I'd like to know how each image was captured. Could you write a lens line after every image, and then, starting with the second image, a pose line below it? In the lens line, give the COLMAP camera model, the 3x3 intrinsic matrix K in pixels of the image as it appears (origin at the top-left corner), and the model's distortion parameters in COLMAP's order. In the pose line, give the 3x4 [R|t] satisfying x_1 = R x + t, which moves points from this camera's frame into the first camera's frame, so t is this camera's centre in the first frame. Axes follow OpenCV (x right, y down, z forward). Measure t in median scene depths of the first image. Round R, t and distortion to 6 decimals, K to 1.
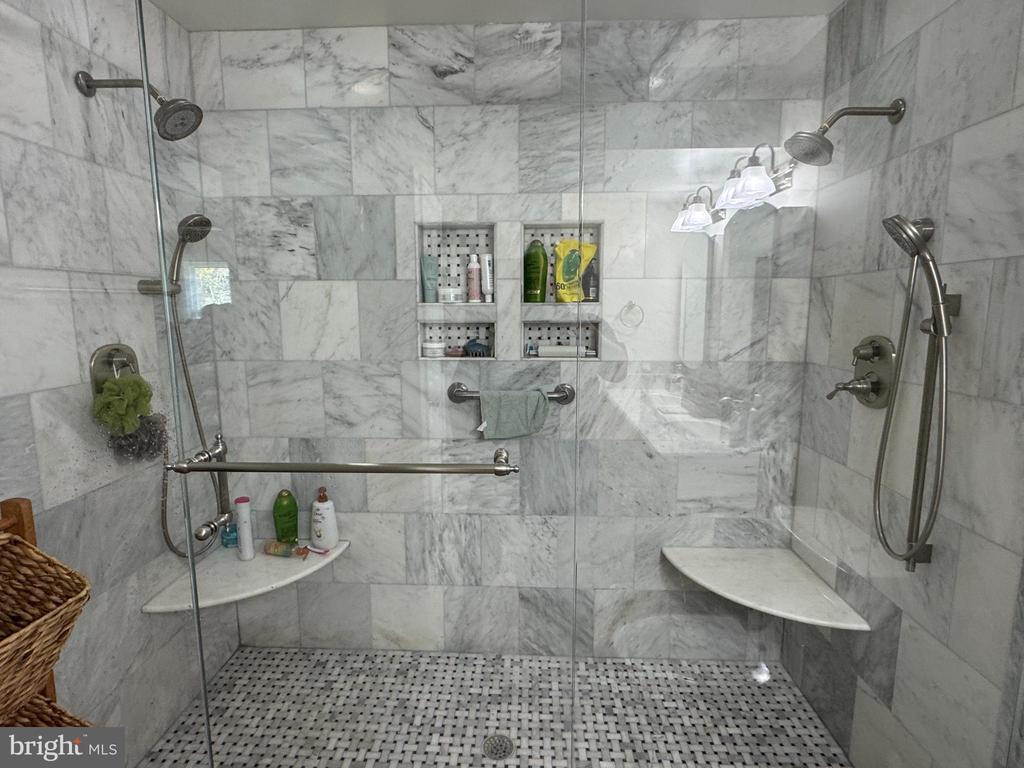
lens RADIAL K [[525.9, 0, 512.2], [0, 525.9, 381.4], [0, 0, 1]] dist [0.000596, 0.001124]
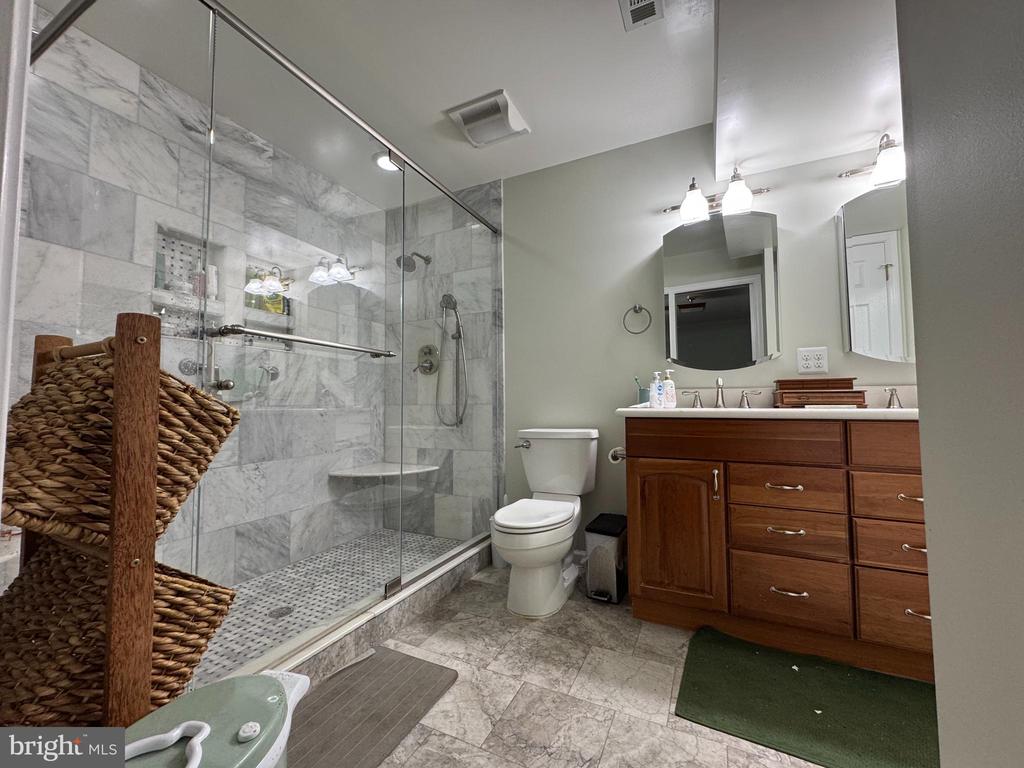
lens RADIAL K [[411.0, 0, 511.0], [0, 411.0, 383.8], [0, 0, 1]] dist [0.001875, 0.000021]
pose [[0.396909, 0.046919, 0.916658, -0.707188], [0.137503, 0.984383, -0.109924, 0.278635], [-0.907500, 0.169674, 0.384259, -0.042794]]
